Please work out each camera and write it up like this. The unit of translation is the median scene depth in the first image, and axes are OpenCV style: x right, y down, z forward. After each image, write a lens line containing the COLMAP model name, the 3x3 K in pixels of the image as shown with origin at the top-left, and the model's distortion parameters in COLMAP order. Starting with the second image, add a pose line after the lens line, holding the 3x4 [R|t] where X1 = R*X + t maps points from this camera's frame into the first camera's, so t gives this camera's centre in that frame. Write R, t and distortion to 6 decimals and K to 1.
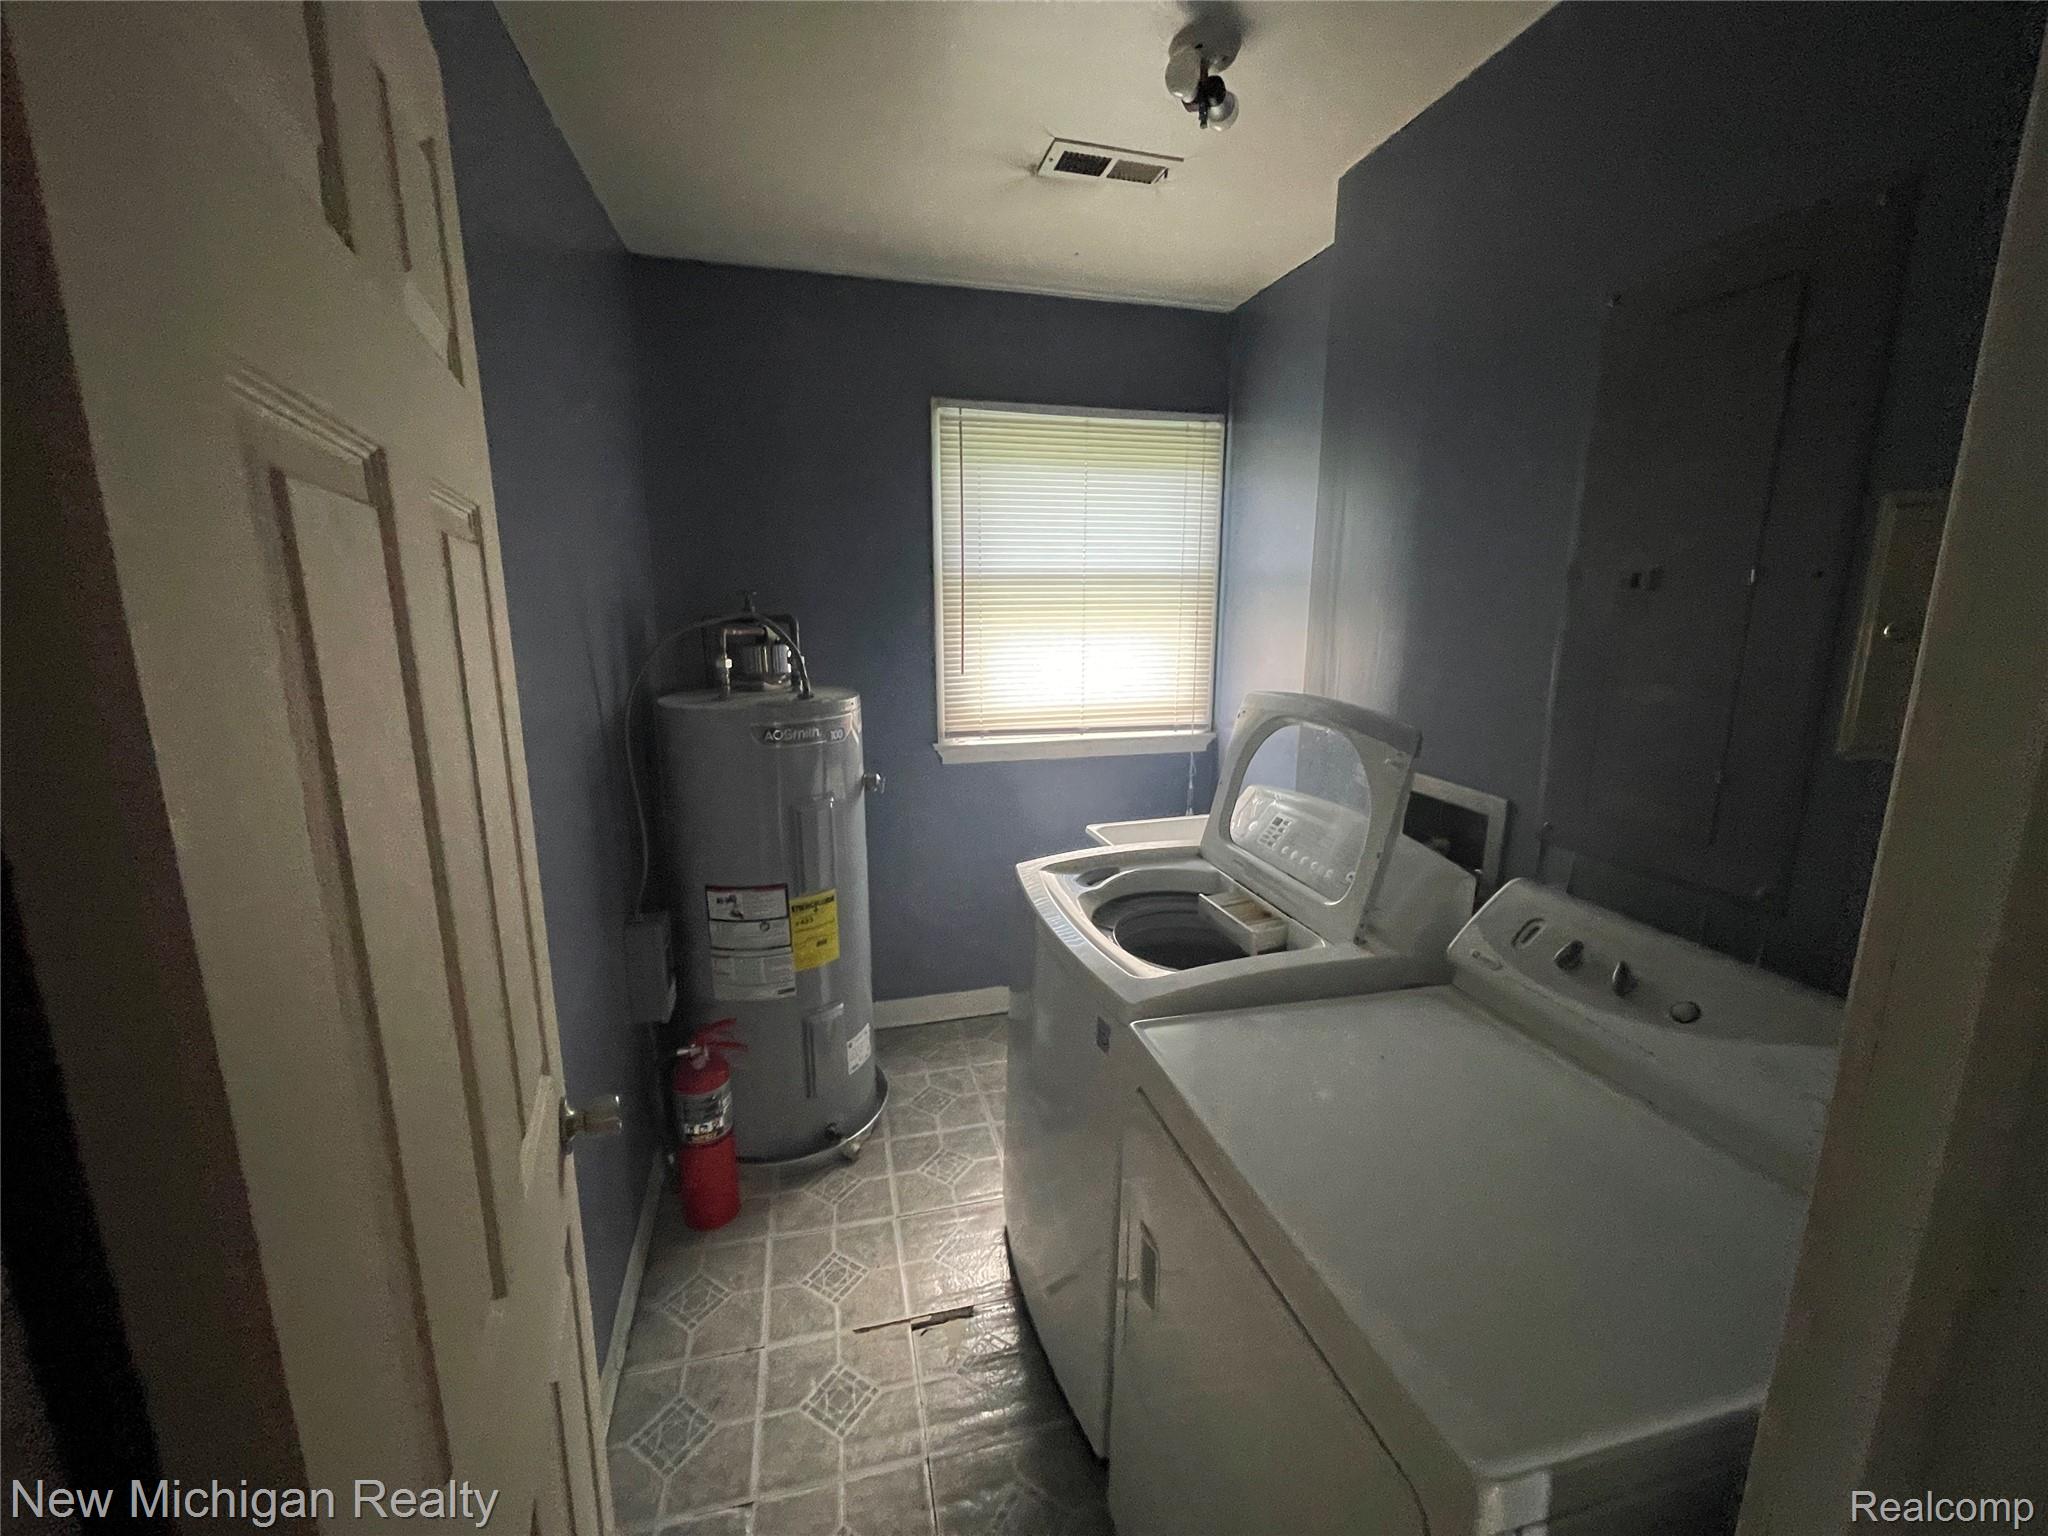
lens RADIAL K [[825.1, 0, 1020.3], [0, 825.1, 763.6], [0, 0, 1]] dist [-0.000268, 0.000388]
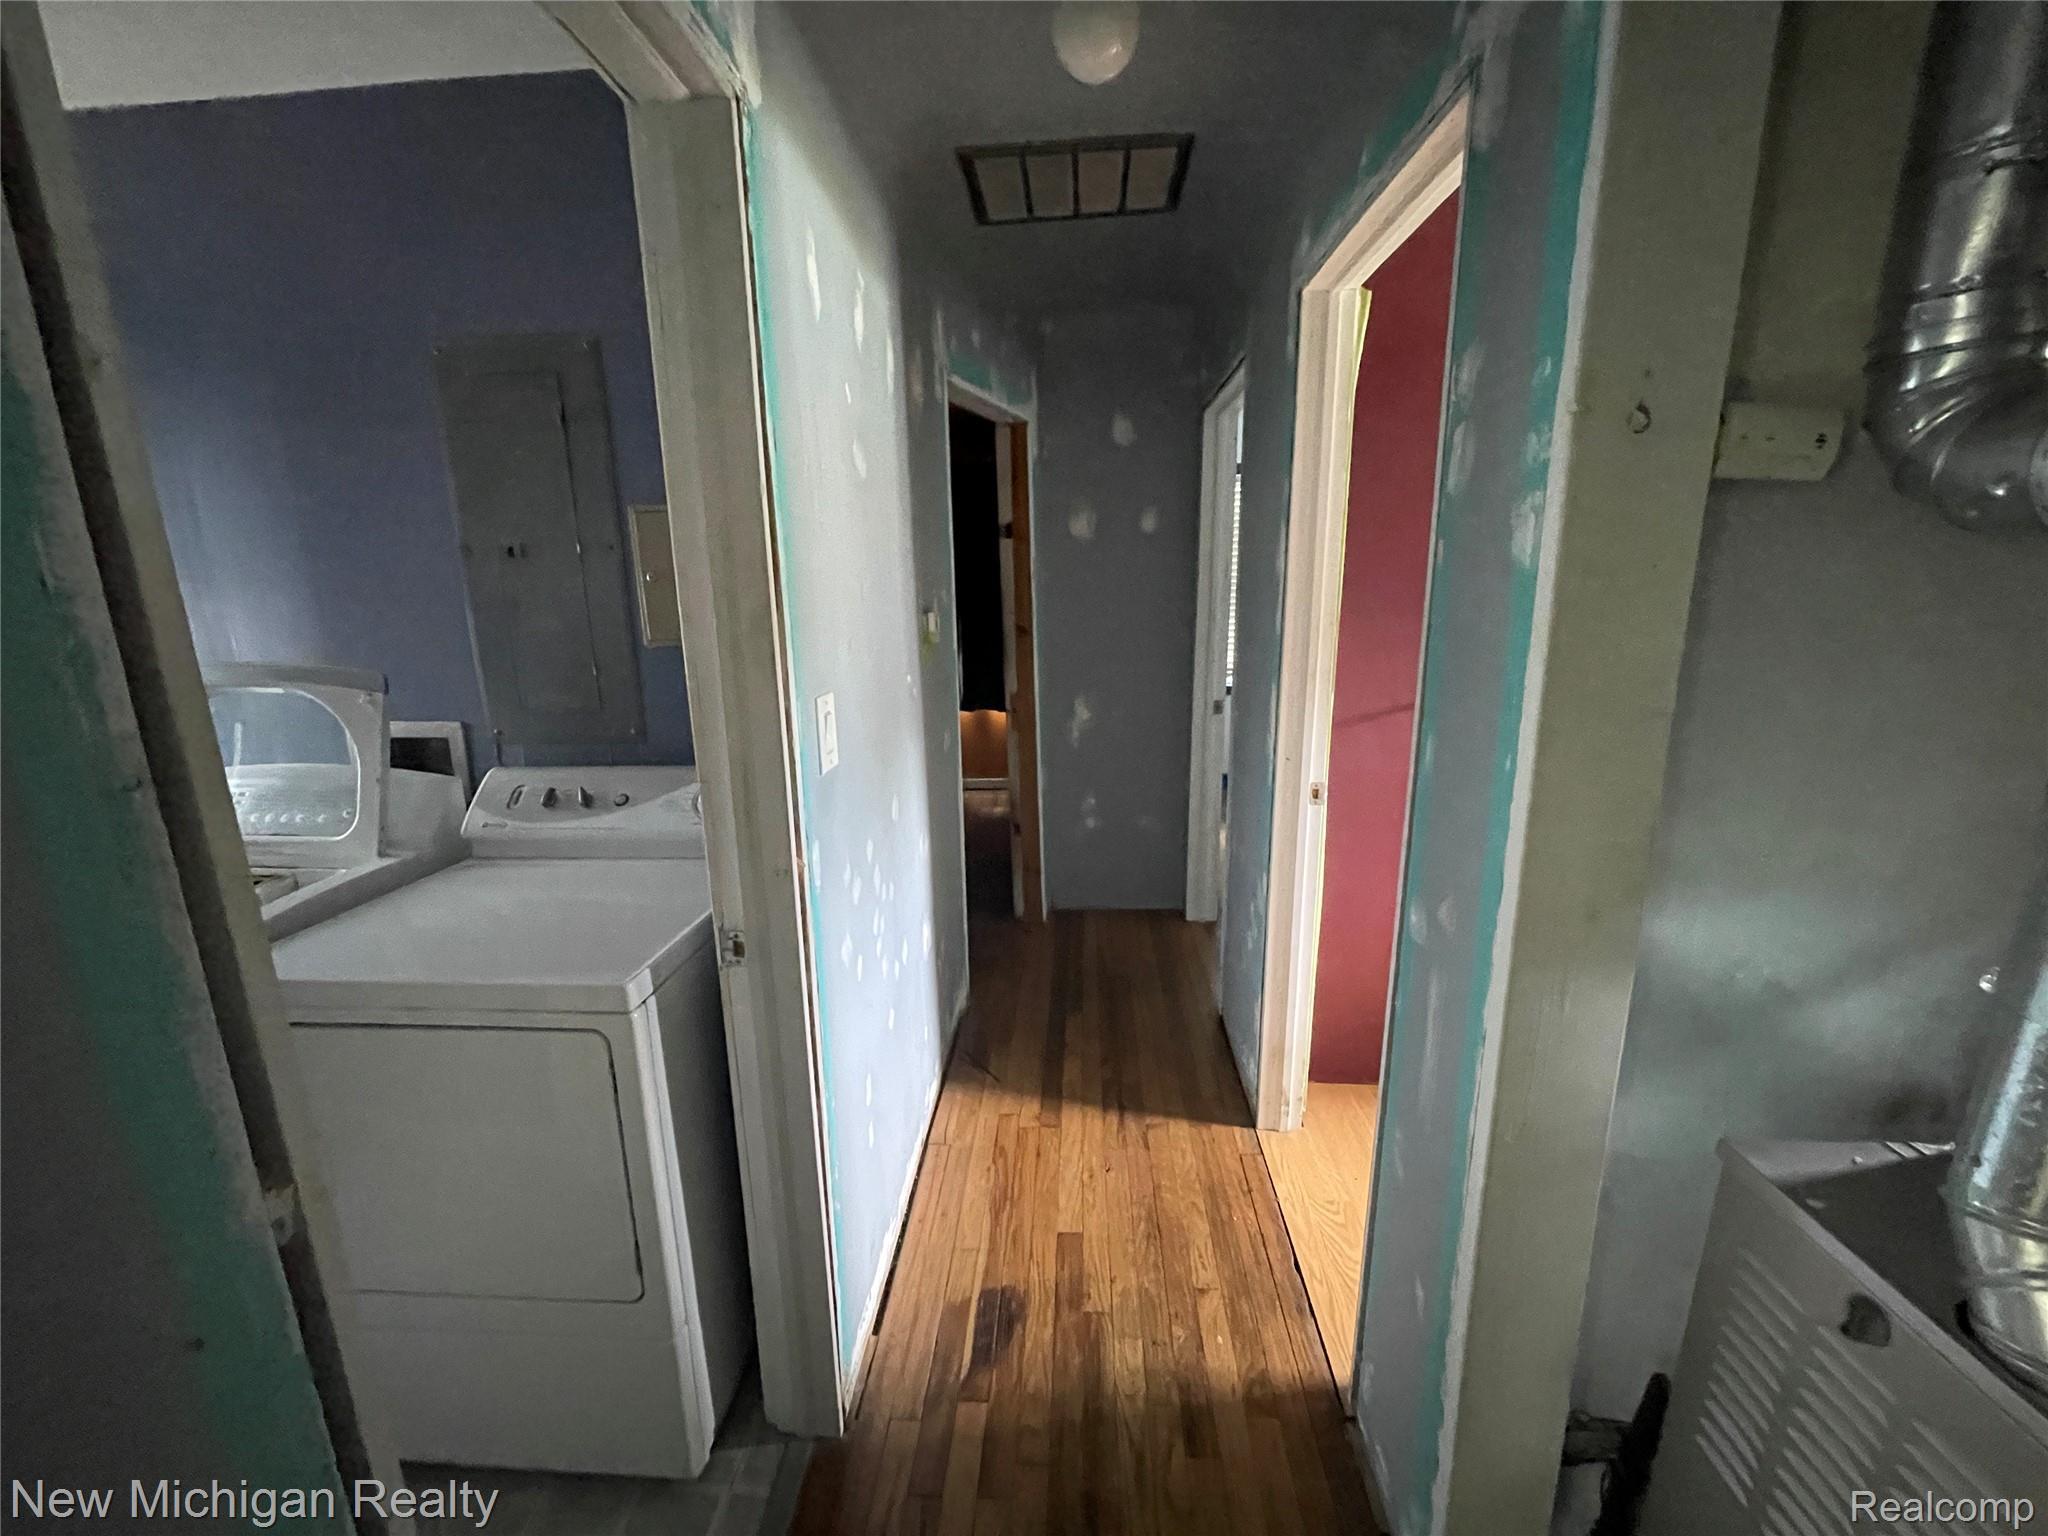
lens RADIAL K [[825.1, 0, 1020.3], [0, 825.1, 763.6], [0, 0, 1]] dist [-0.000268, 0.000388]
pose [[0.317481, -0.207689, 0.925241, -0.413349], [0.207081, 0.967355, 0.146086, 0.119141], [-0.925378, 0.145220, 0.350125, -0.314751]]
